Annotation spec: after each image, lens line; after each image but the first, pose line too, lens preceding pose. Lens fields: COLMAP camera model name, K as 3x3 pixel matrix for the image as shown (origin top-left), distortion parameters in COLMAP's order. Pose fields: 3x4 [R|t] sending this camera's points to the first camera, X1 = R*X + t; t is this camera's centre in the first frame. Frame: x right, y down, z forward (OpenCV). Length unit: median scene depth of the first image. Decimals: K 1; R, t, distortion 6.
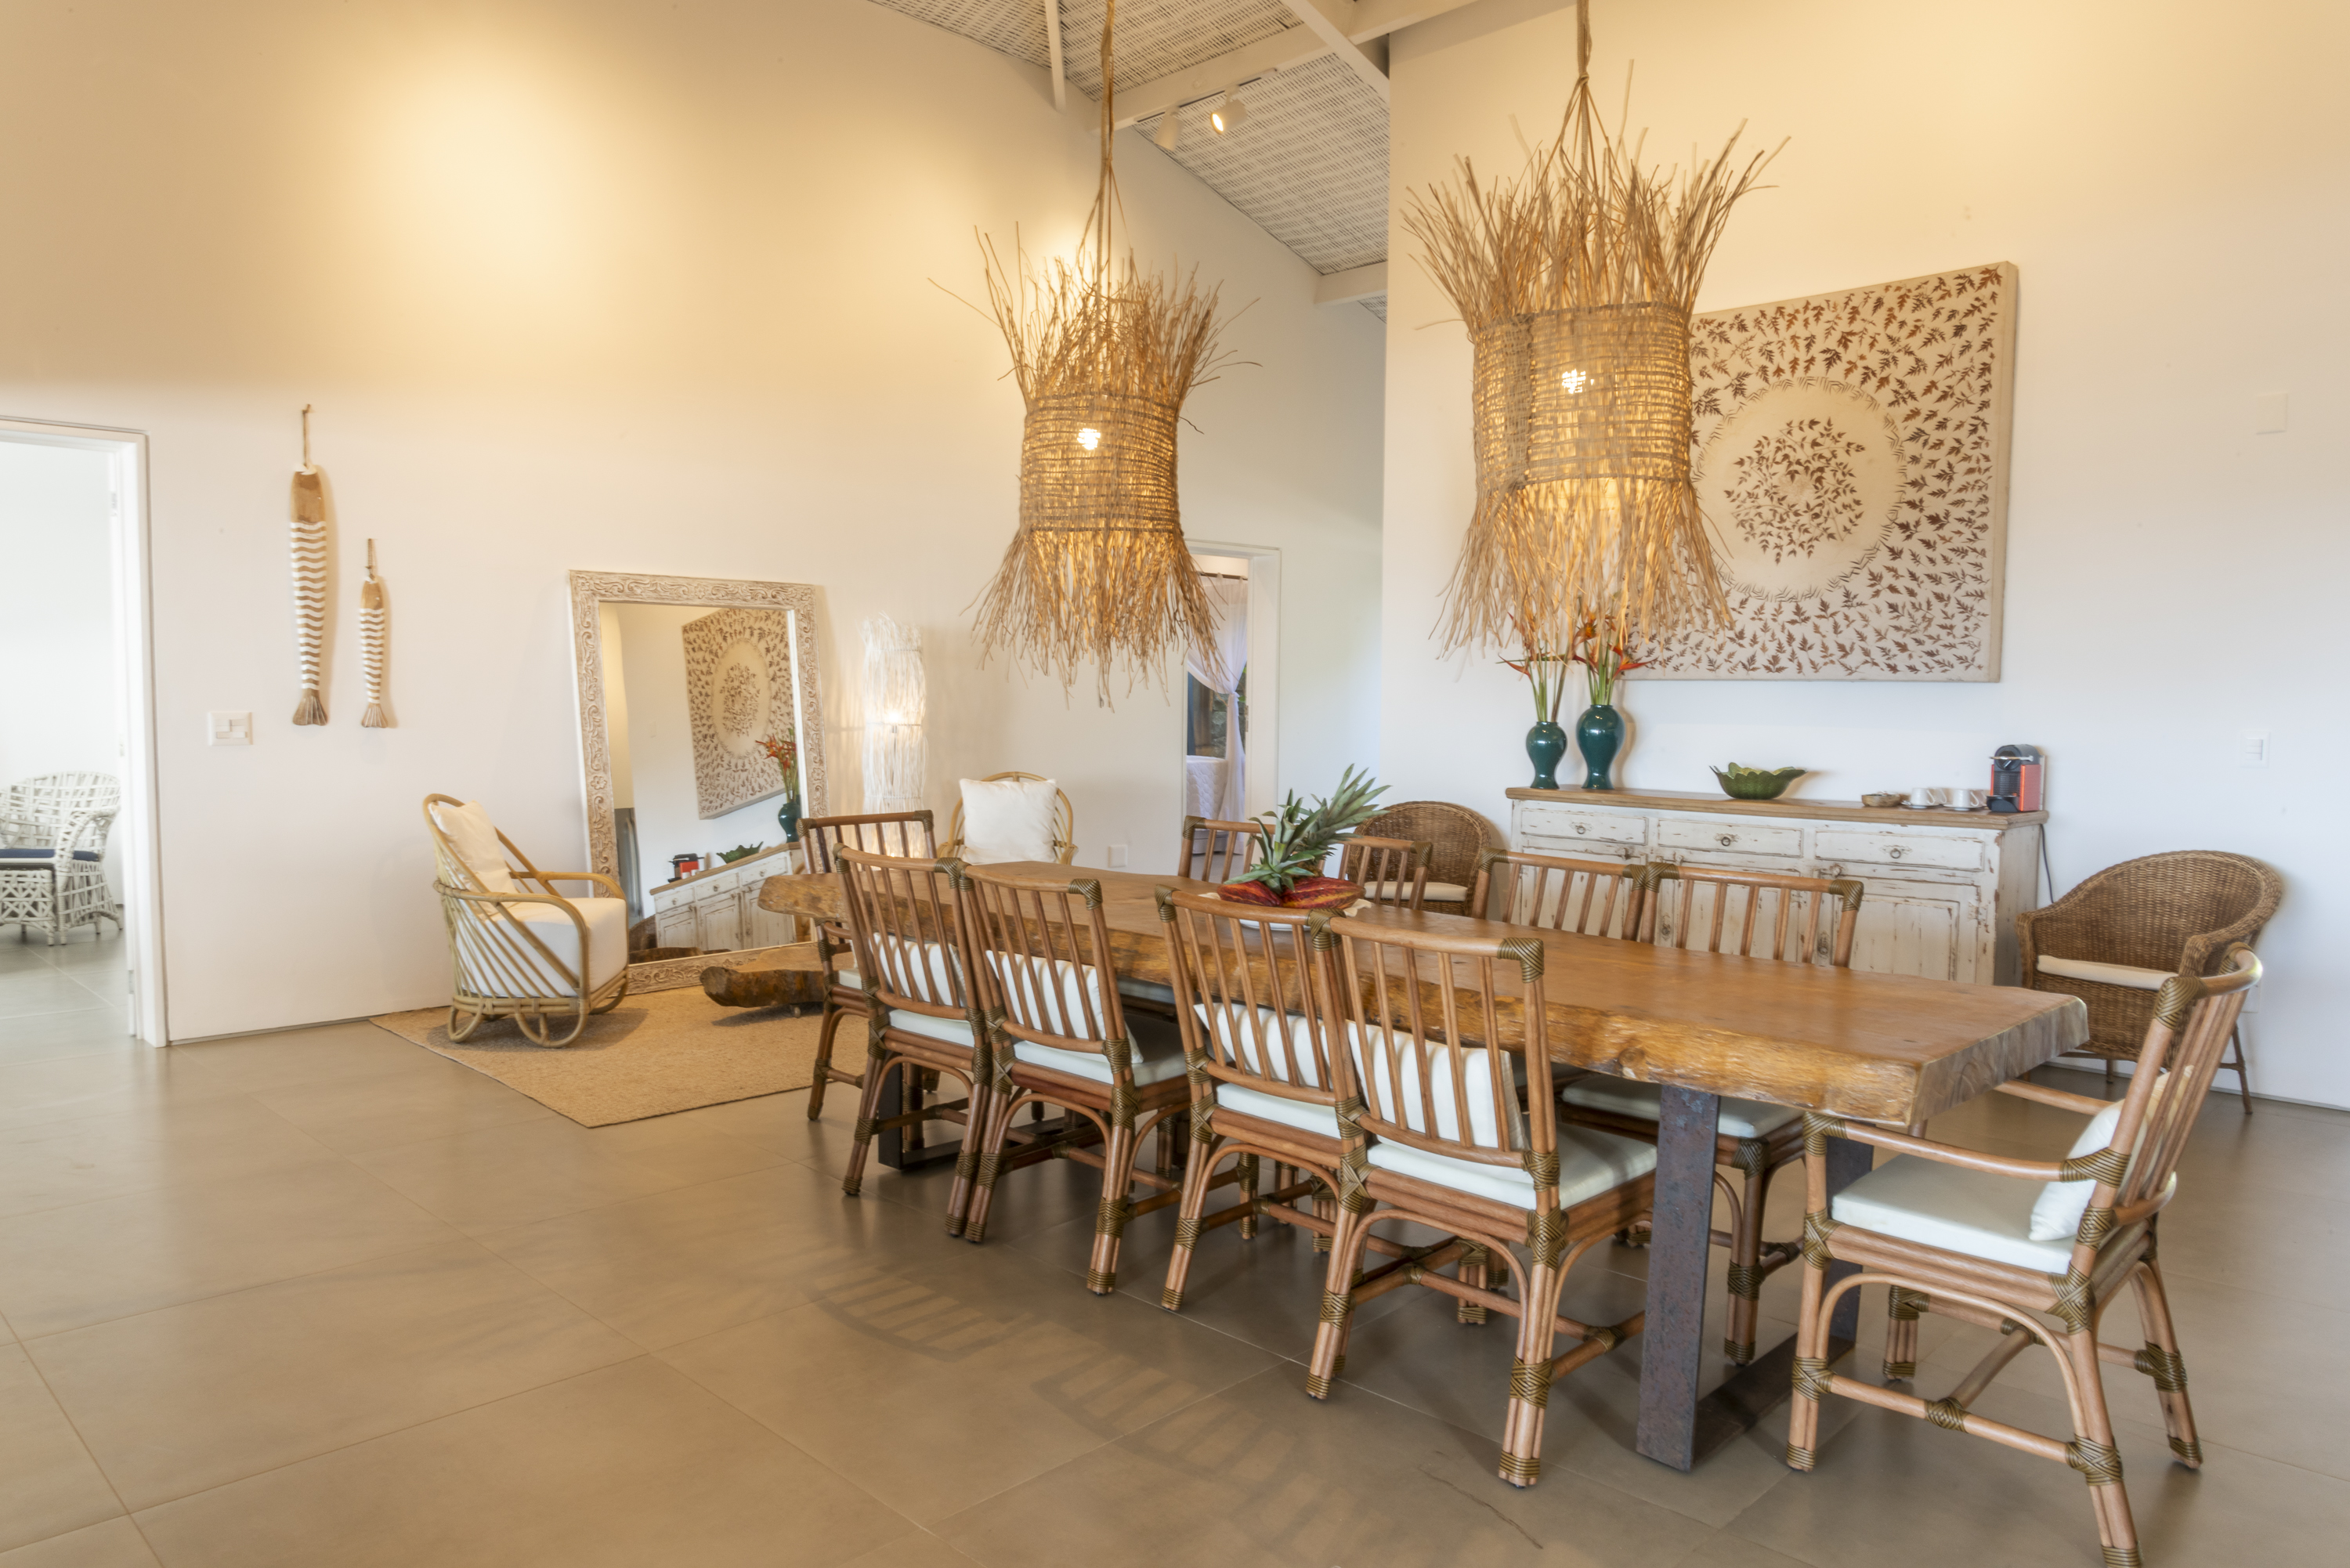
lens RADIAL K [[1565.3, 0, 1174.7], [0, 1565.3, 801.8], [0, 0, 1]] dist [-0.004246, -0.007075]
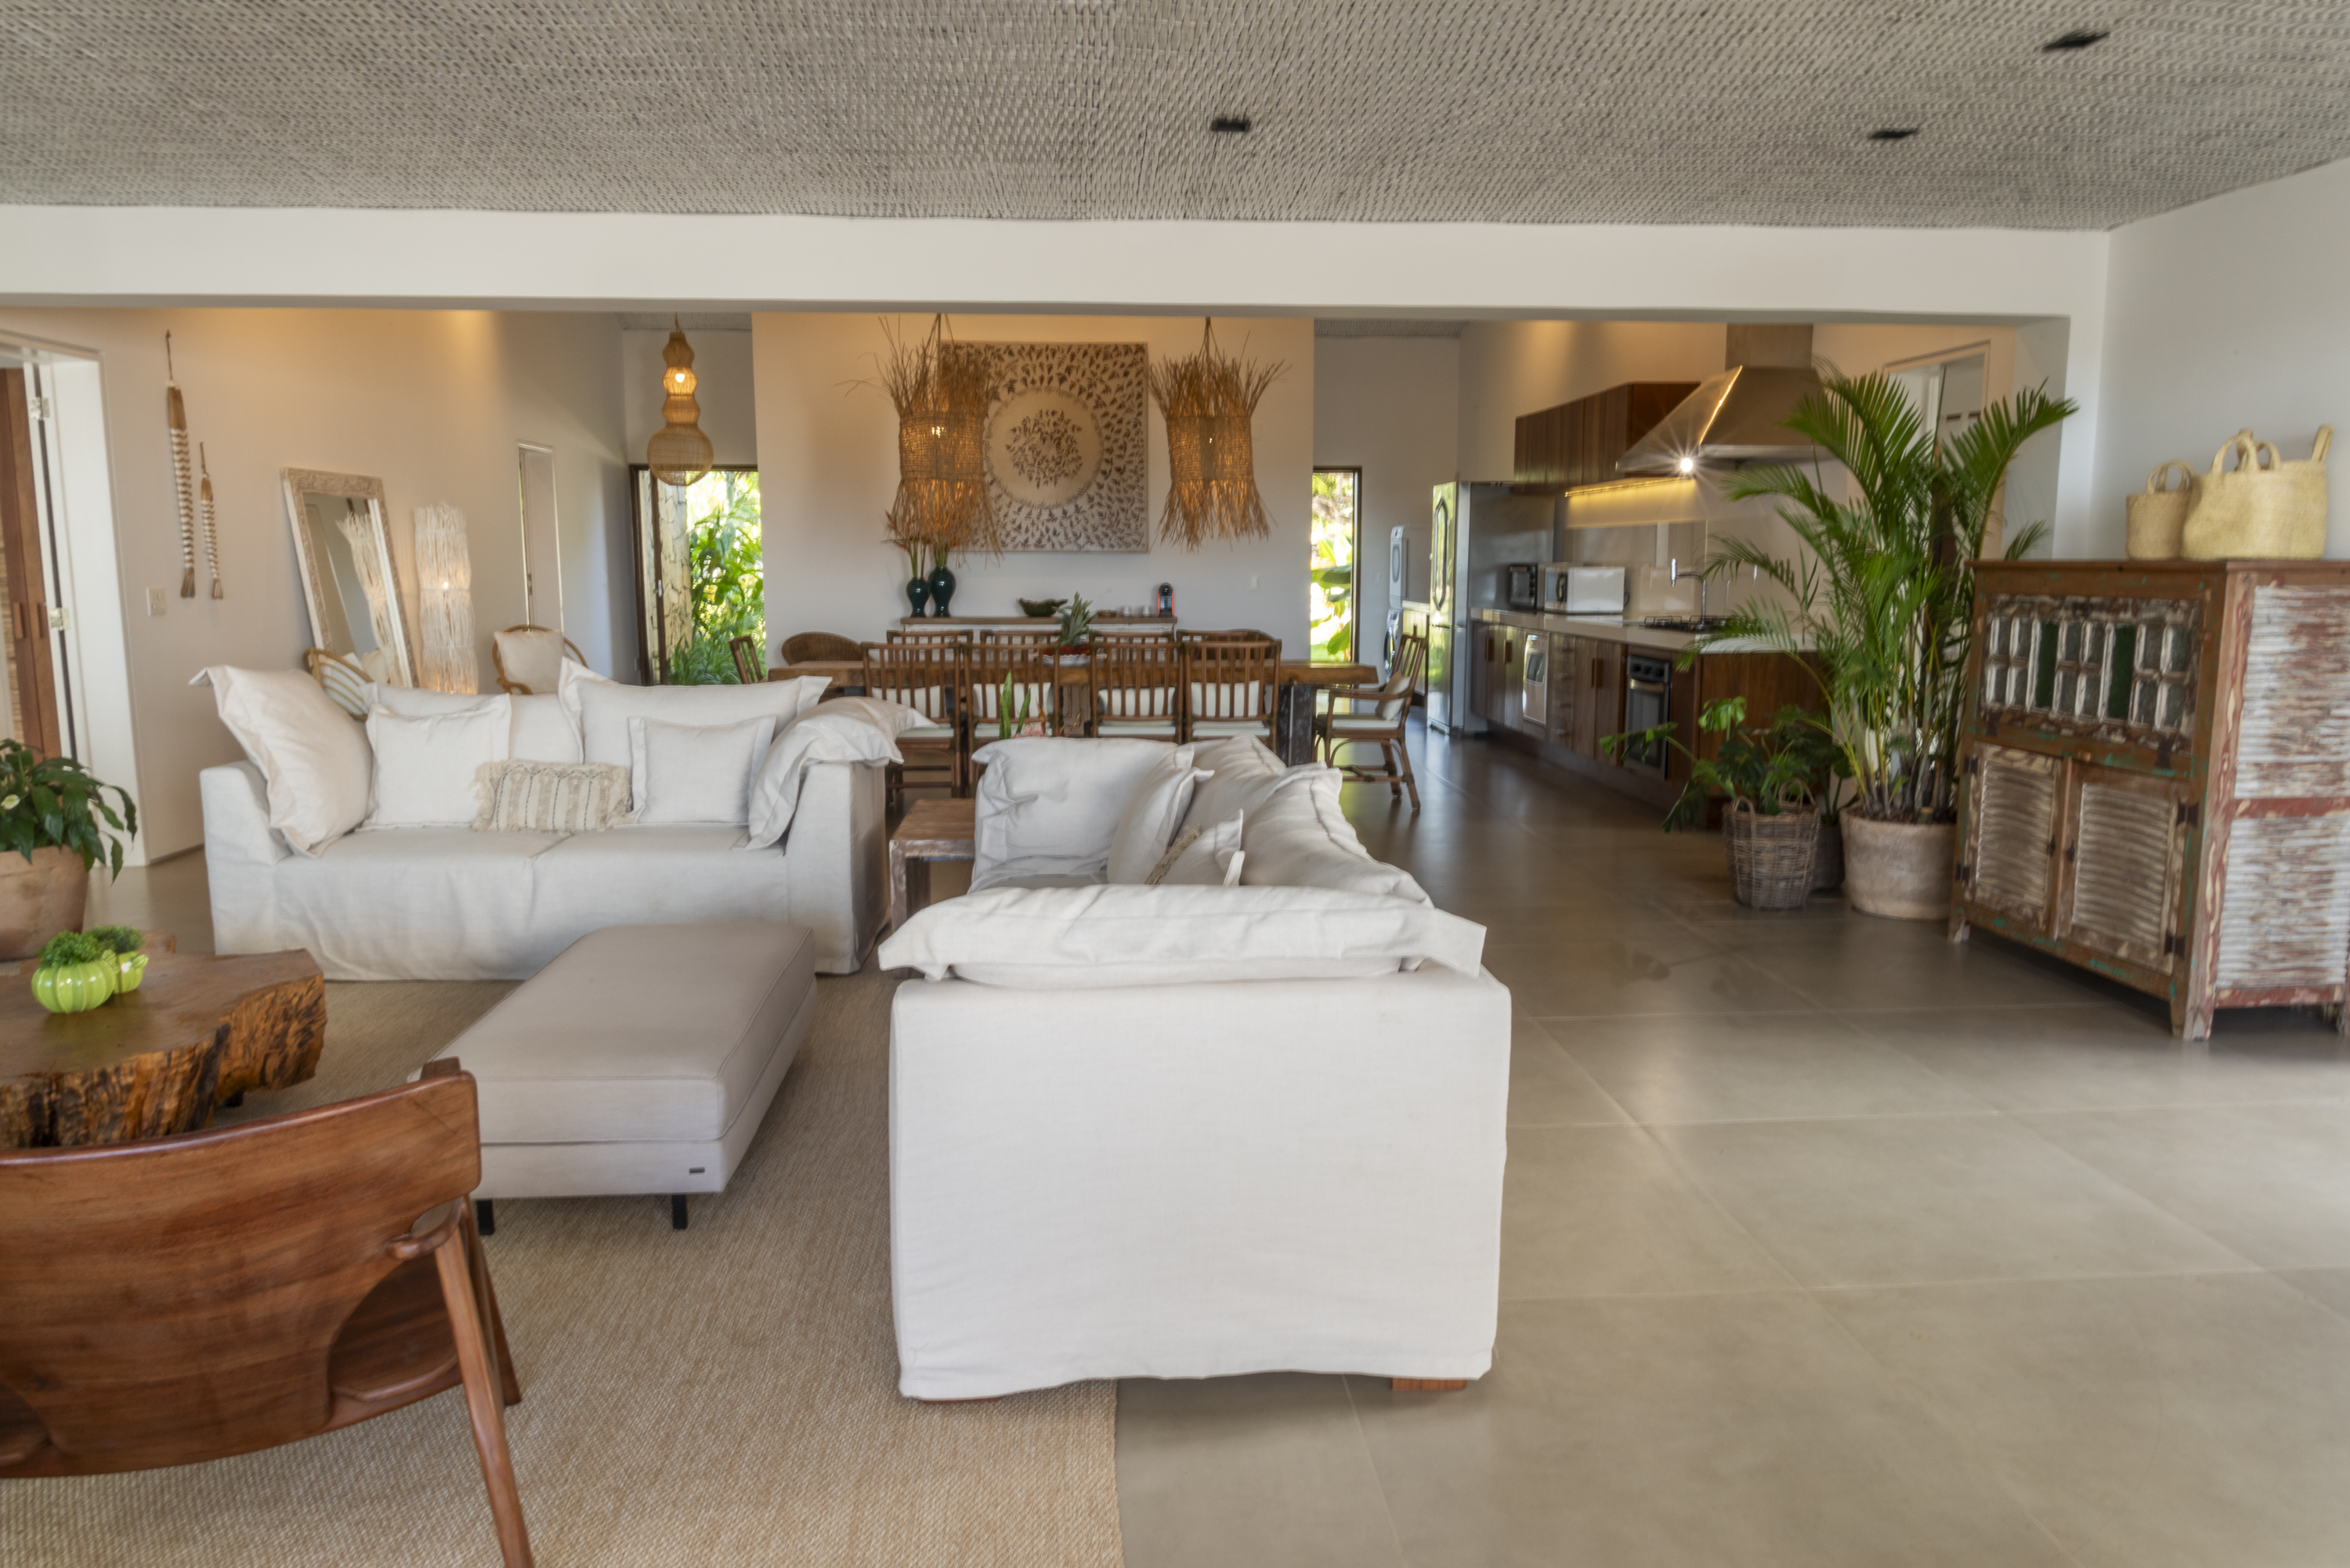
lens RADIAL K [[1626.5, 0, 1195.7], [0, 1626.5, 829.4], [0, 0, 1]] dist [-0.000744, -0.037103]
pose [[0.659944, -0.130552, 0.739885, -0.990450], [0.059704, 0.990786, 0.121570, 0.024677], [-0.748939, -0.036055, 0.661658, -0.432271]]
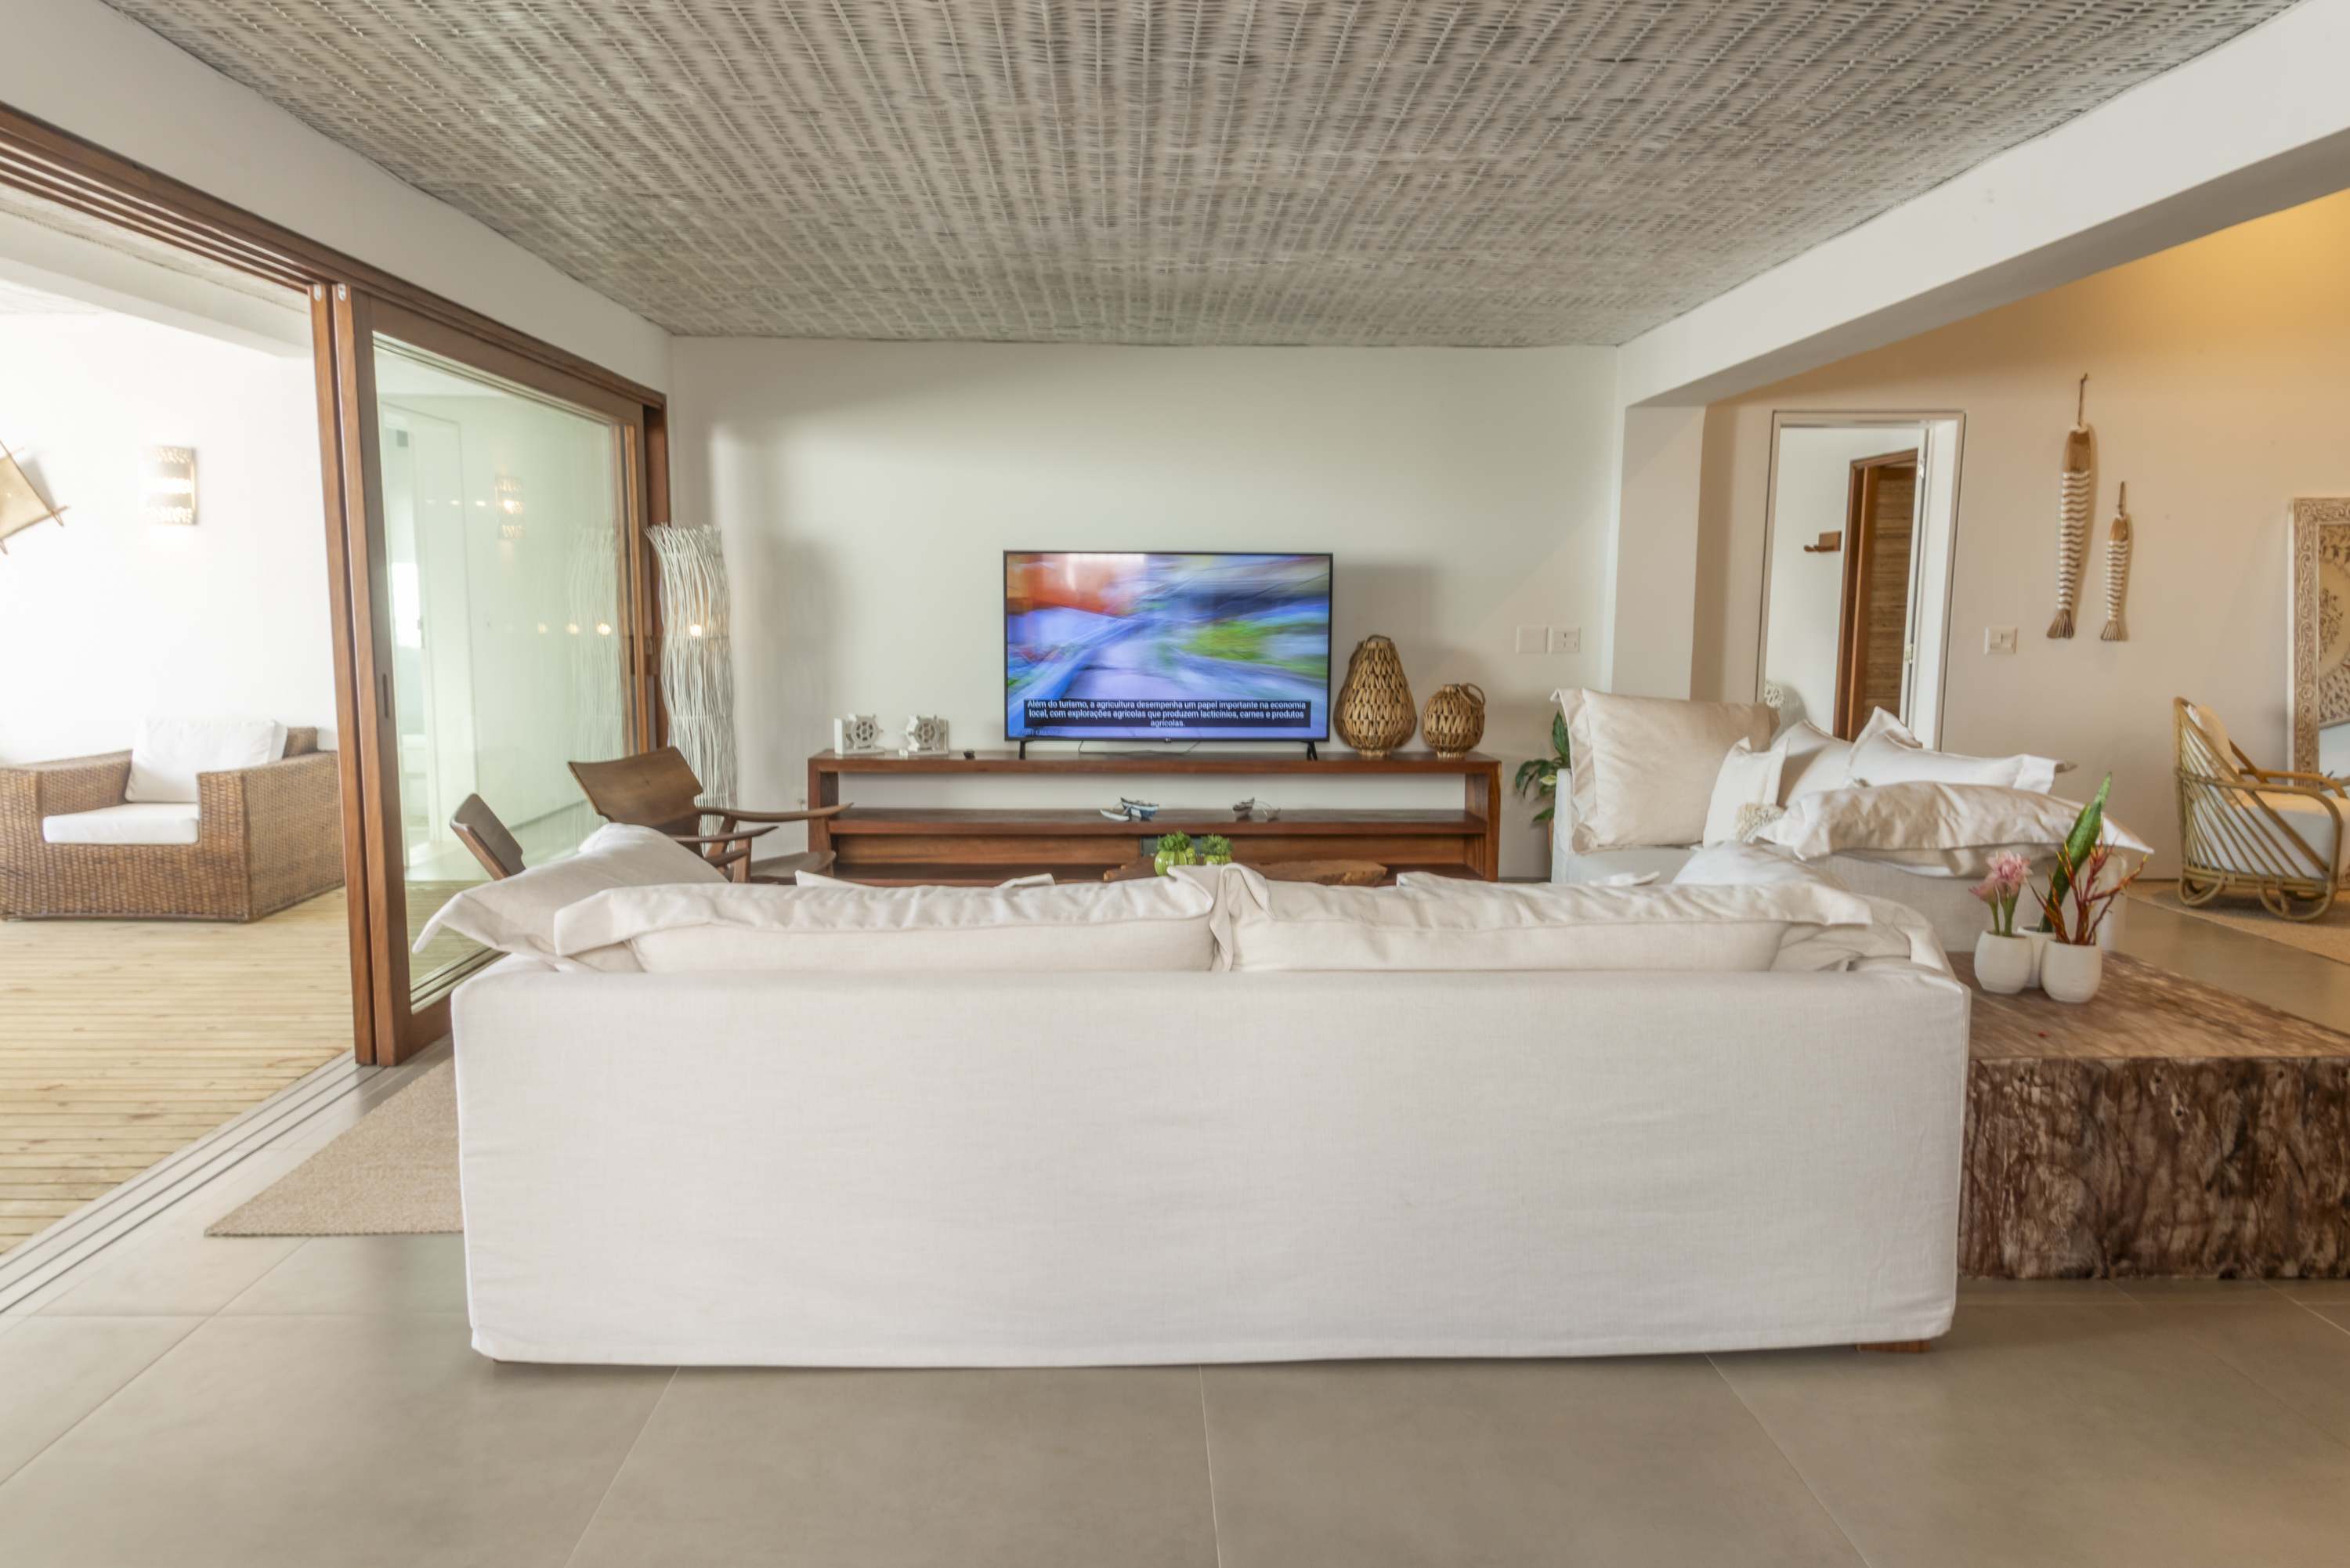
lens RADIAL K [[1568.1, 0, 1134.1], [0, 1568.1, 795.5], [0, 0, 1]] dist [0.052997, -0.043344]
pose [[0.709394, 0.079617, -0.700301, -0.184238], [-0.048268, 0.996755, 0.064425, 0.029522], [0.703158, -0.011901, 0.710934, -0.410378]]
